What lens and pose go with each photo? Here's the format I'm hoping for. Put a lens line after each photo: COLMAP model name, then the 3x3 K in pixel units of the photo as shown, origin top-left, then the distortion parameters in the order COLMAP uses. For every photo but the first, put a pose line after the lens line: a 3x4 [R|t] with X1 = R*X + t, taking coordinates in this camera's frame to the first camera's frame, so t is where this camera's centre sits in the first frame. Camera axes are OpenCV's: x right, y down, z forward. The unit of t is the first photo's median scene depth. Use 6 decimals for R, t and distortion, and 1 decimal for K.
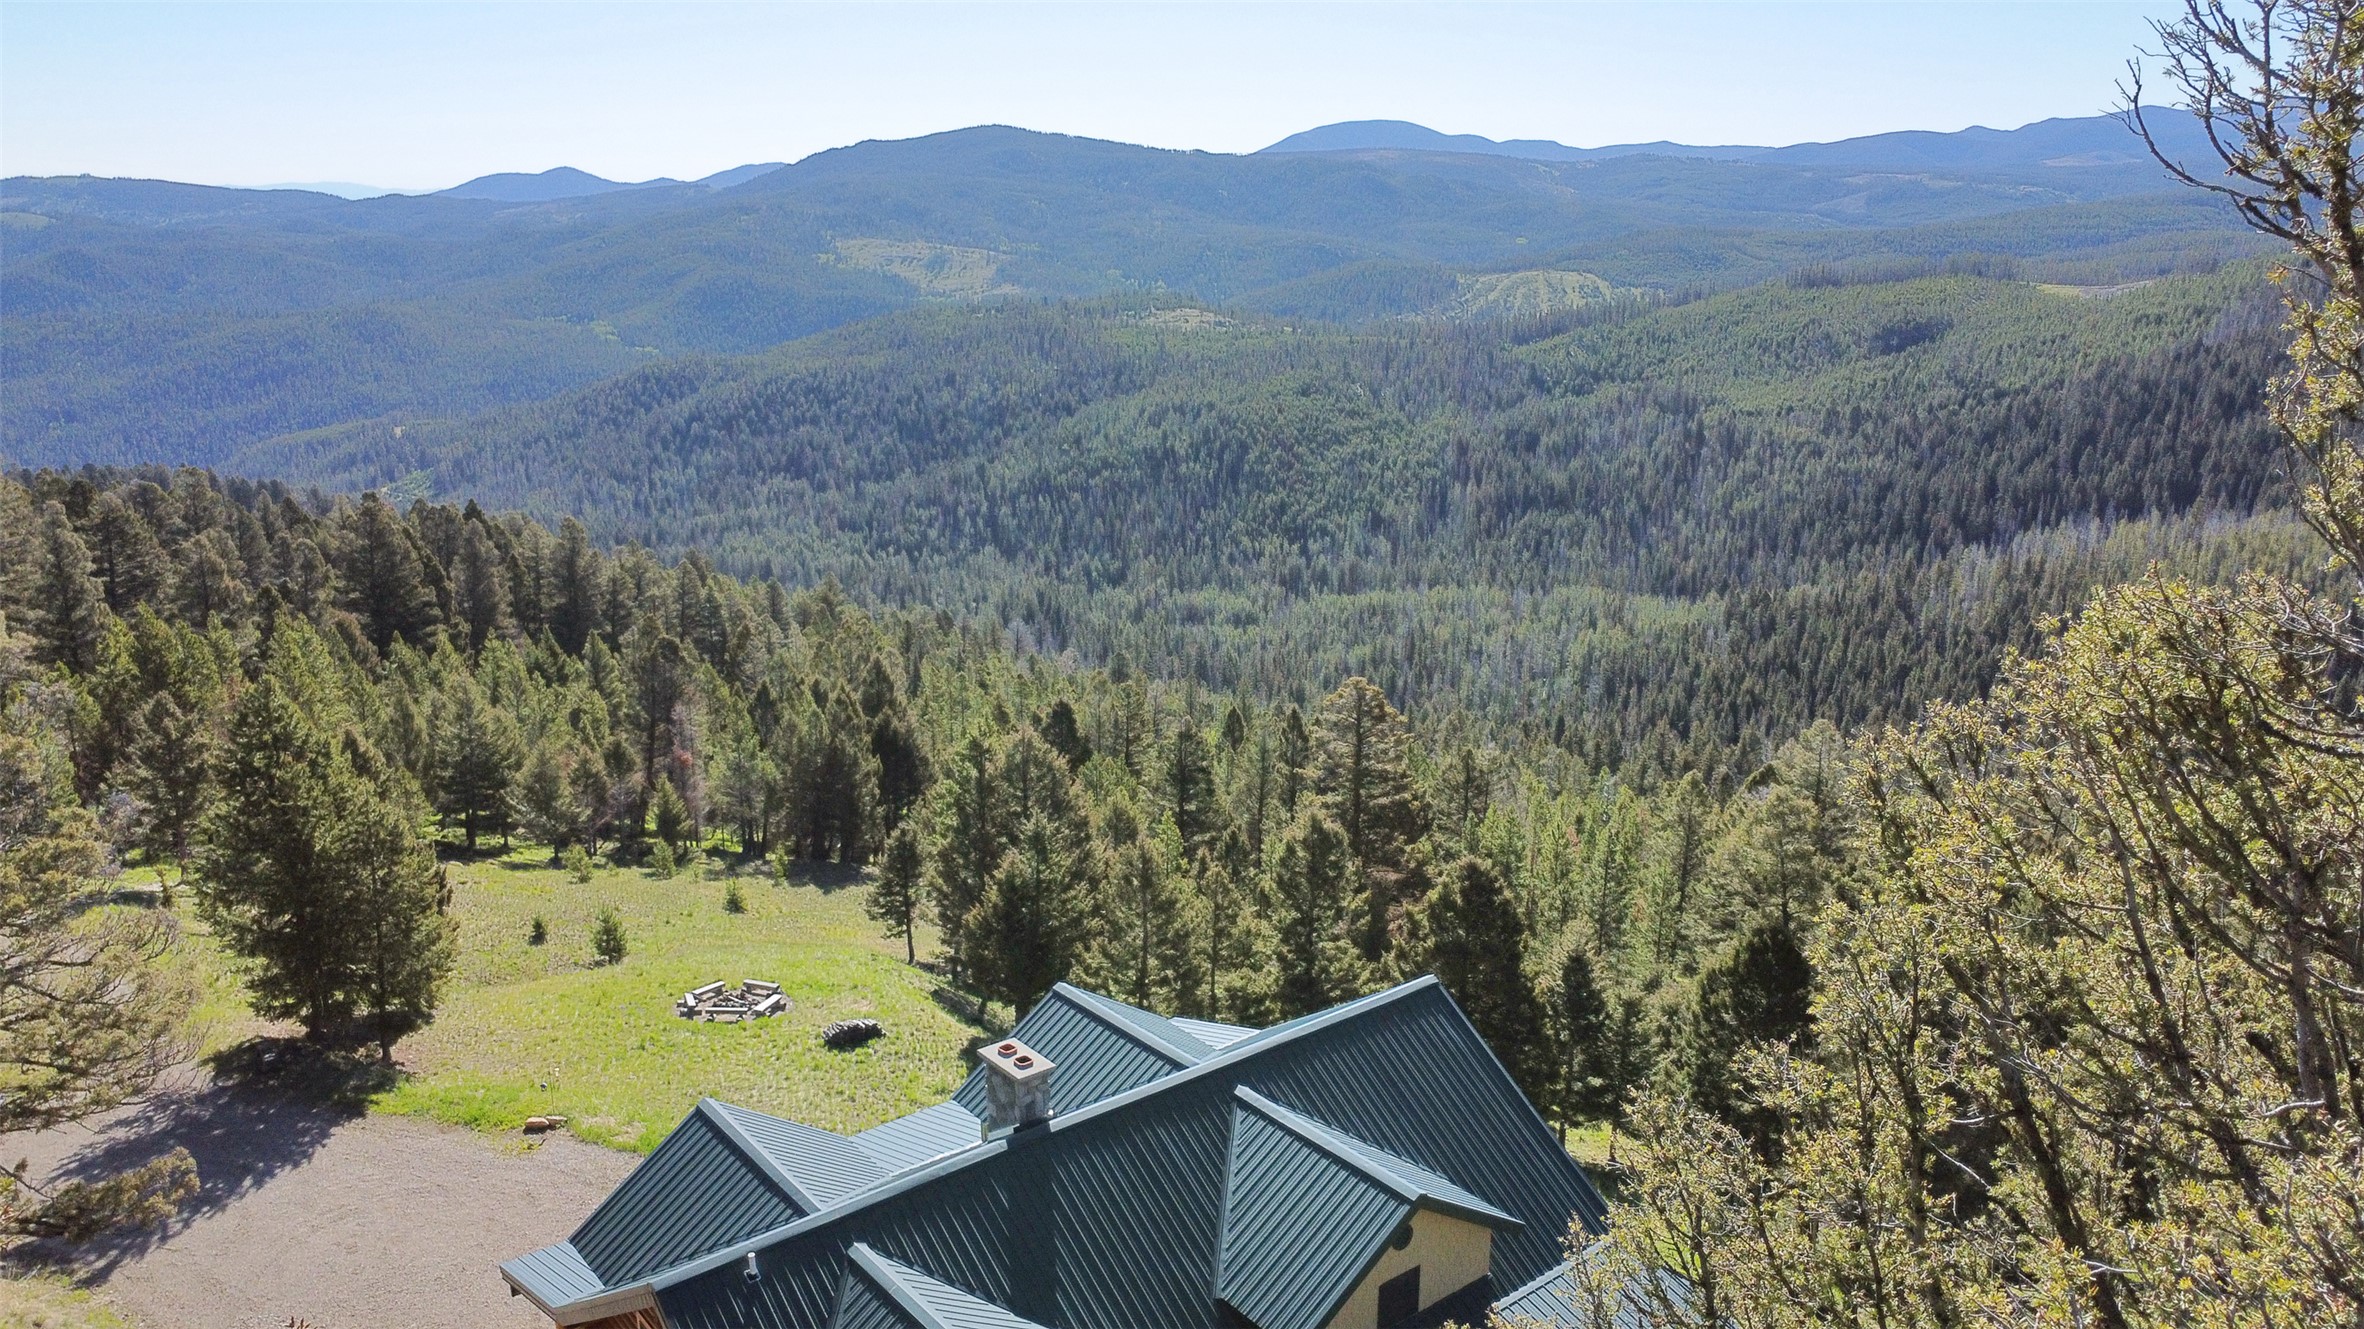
lens RADIAL K [[1767.1, 0, 1182.0], [0, 1767.1, 664.5], [0, 0, 1]] dist [-0.304136, 0.751658]
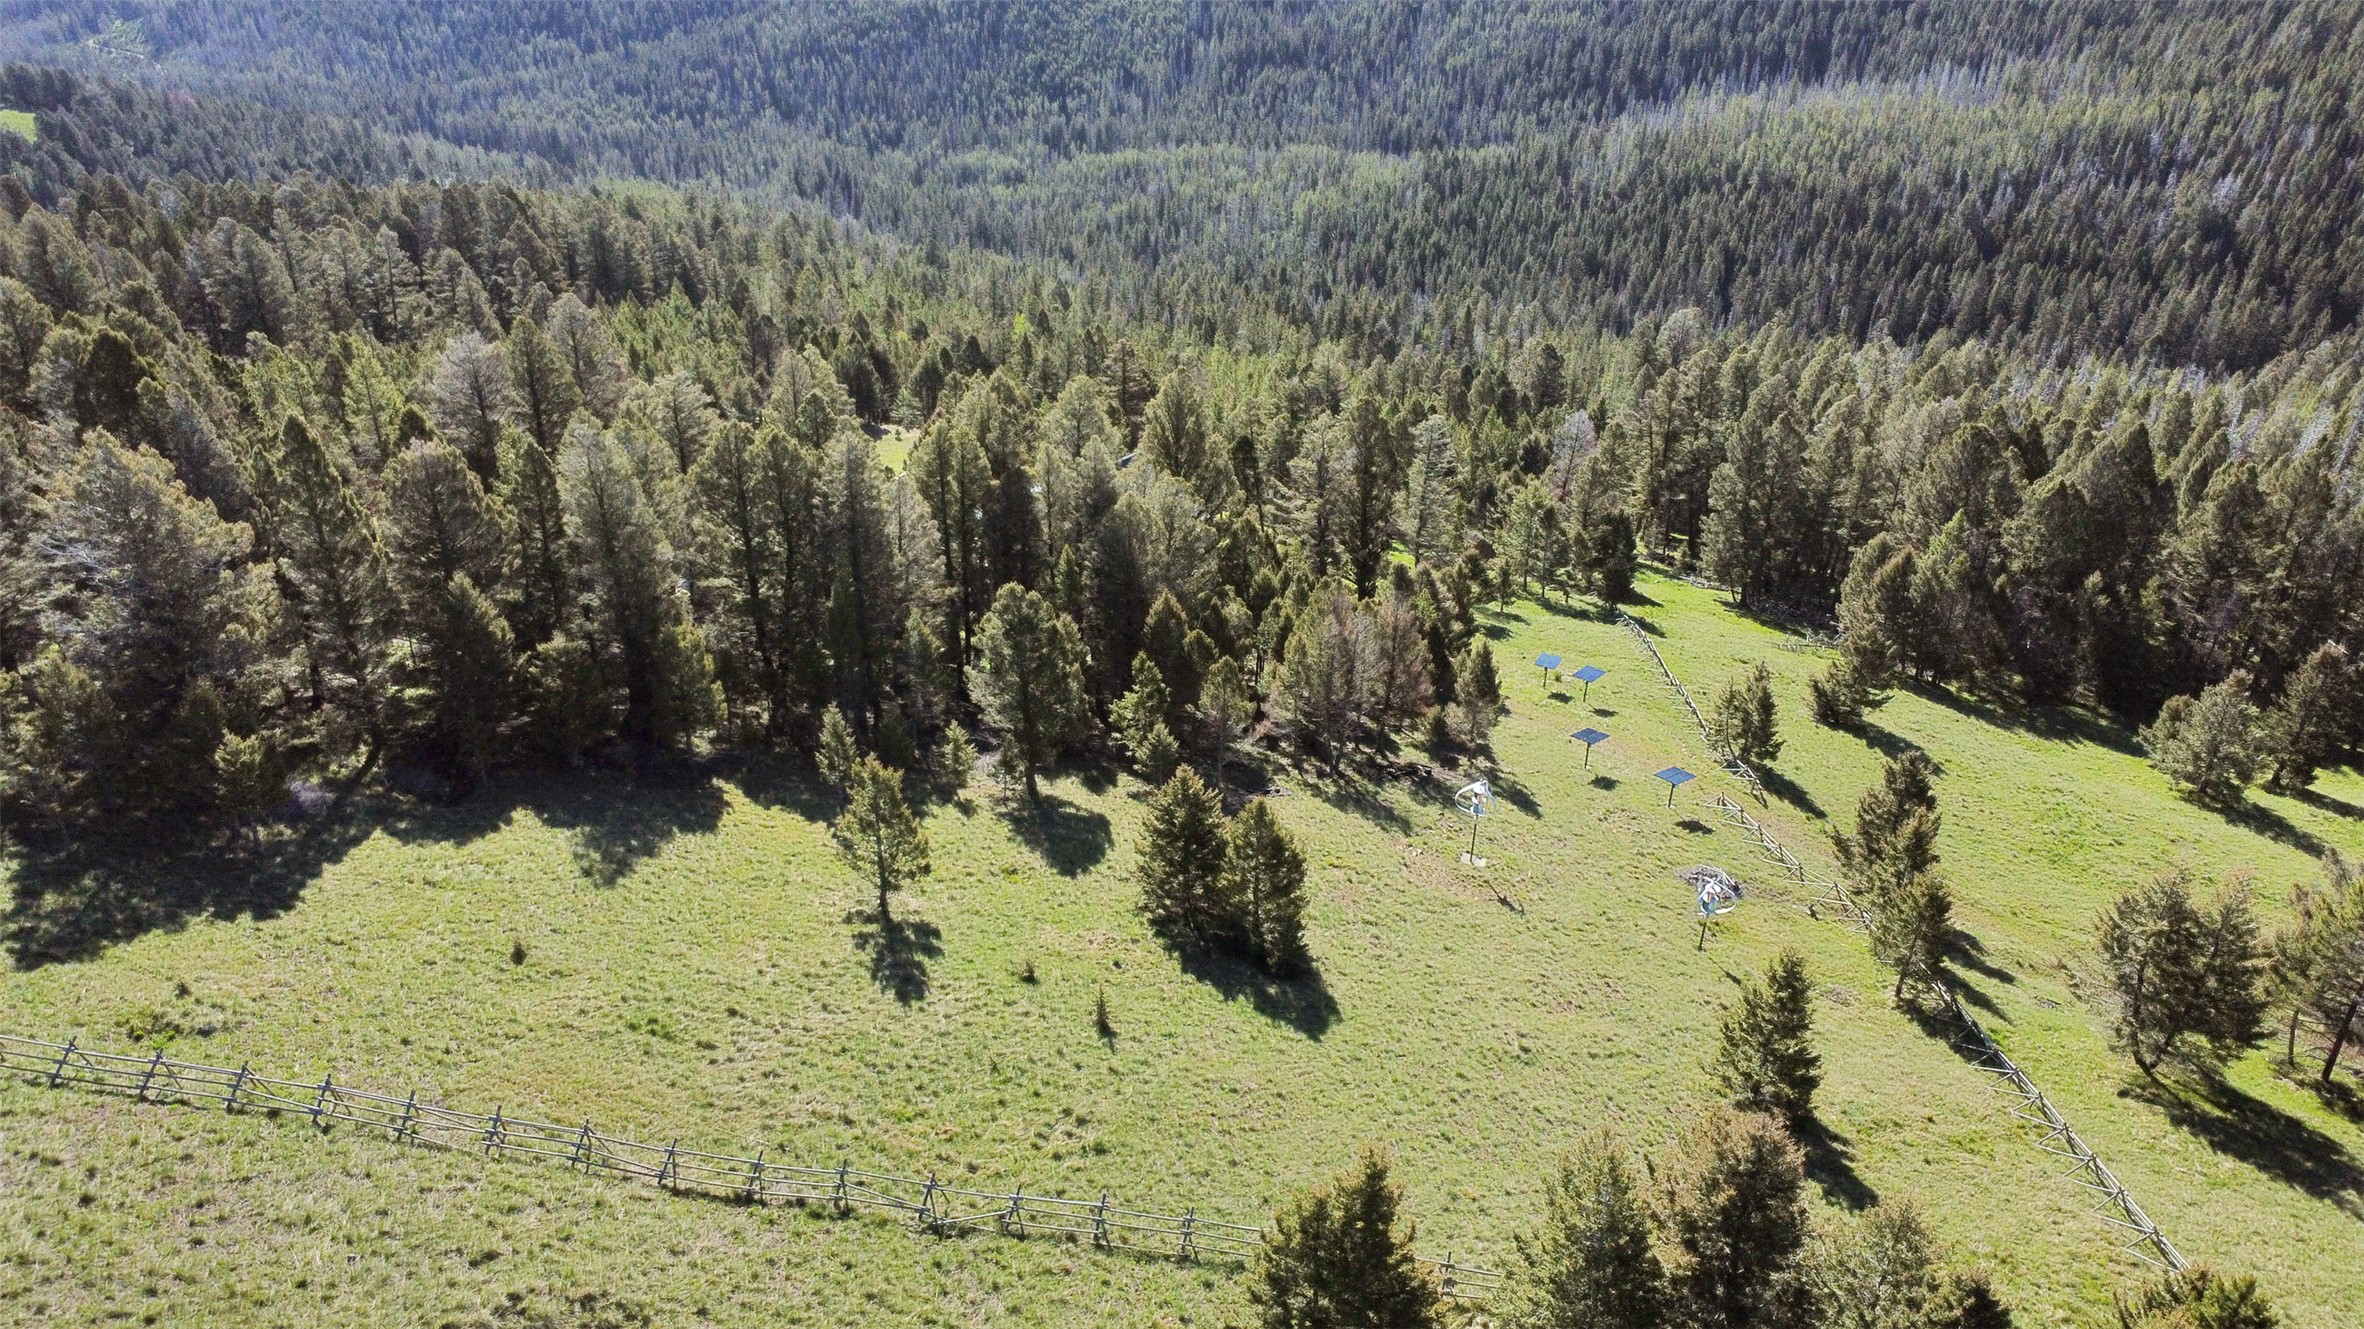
lens RADIAL K [[1750.2, 0, 1194.3], [0, 1750.2, 617.5], [0, 0, 1]] dist [-0.193763, 0.385379]
pose [[0.989165, -0.061322, 0.133388, -0.012864], [0.026948, 0.968988, 0.245632, -0.018137], [-0.144314, -0.239376, 0.960142, -0.121498]]
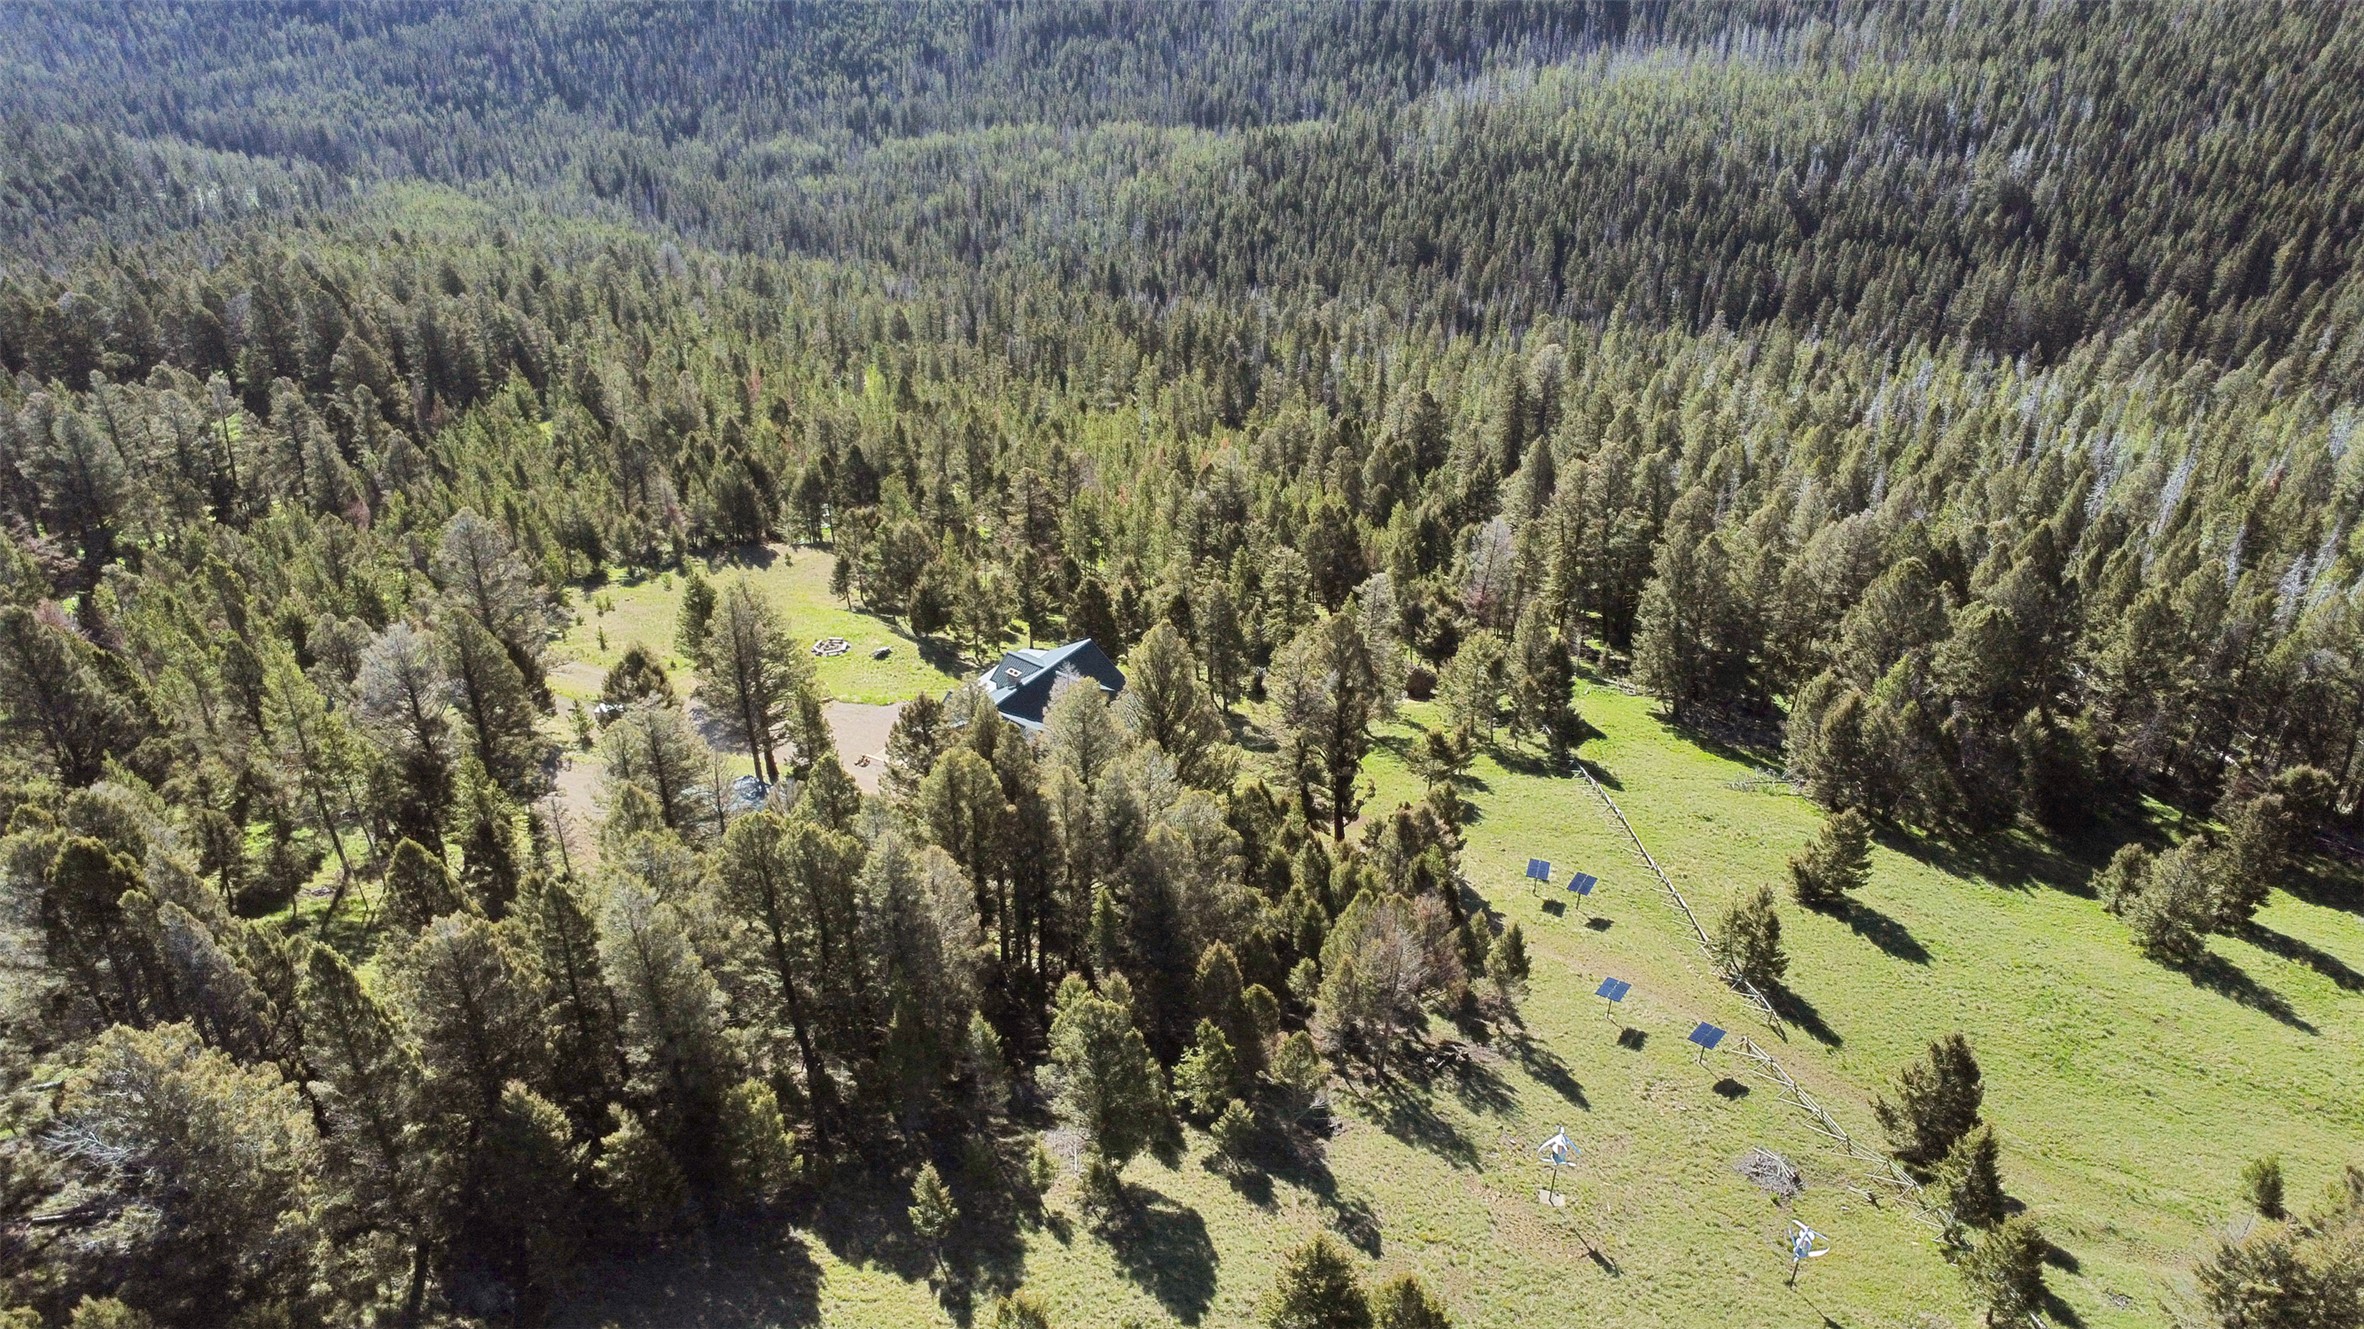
lens RADIAL K [[1750.2, 0, 1194.3], [0, 1750.2, 617.5], [0, 0, 1]] dist [-0.193763, 0.385379]
pose [[0.963858, -0.131020, 0.231971, -0.021833], [0.061955, 0.957075, 0.283141, -0.038525], [-0.259111, -0.258536, 0.930602, -0.110142]]
